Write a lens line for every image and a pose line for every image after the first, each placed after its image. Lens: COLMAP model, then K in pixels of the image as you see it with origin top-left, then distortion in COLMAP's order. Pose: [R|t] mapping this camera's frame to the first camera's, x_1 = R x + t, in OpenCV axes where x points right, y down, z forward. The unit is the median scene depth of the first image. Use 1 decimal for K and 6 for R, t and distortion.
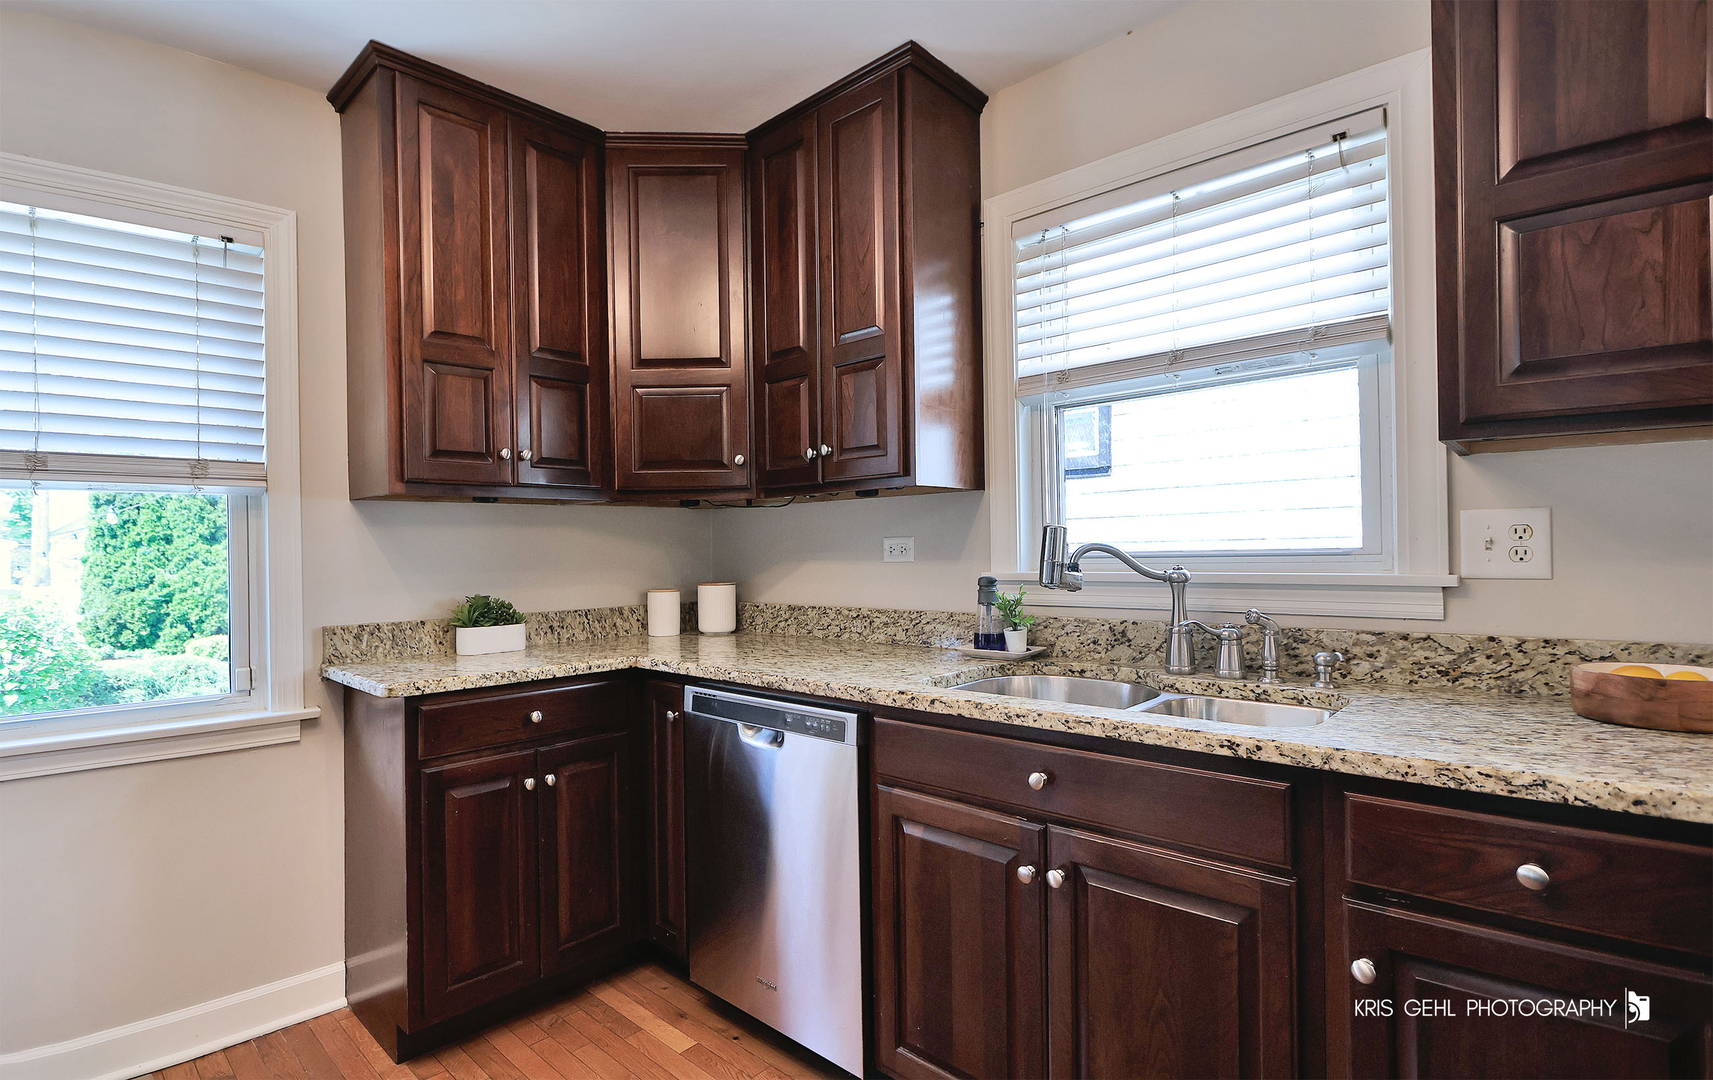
lens RADIAL K [[860.3, 0, 854.2], [0, 860.3, 539.5], [0, 0, 1]] dist [-0.001322, -0.000452]
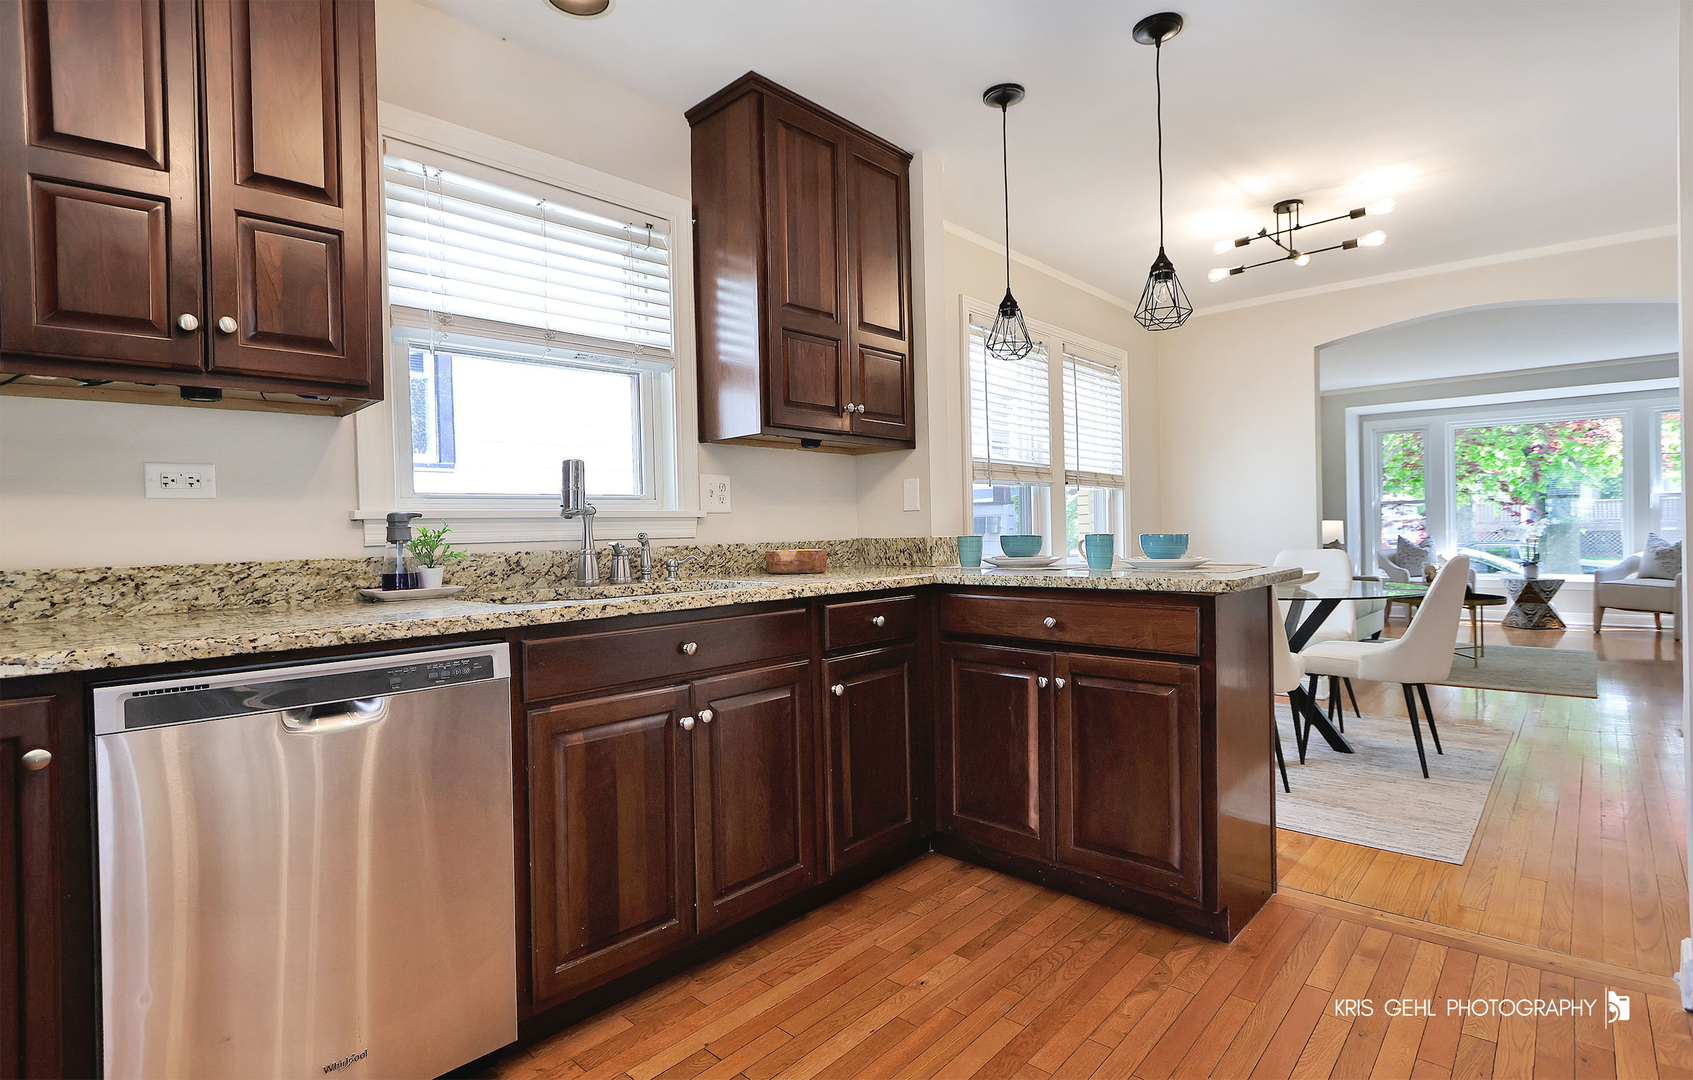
lens RADIAL K [[812.4, 0, 842.7], [0, 812.4, 543.0], [0, 0, 1]] dist [-0.000235, -0.000887]
pose [[0.017088, 0.002092, 0.999852, -0.738694], [0.017112, 0.999851, -0.002384, 0.089963], [-0.999708, 0.017150, 0.017050, 0.535394]]
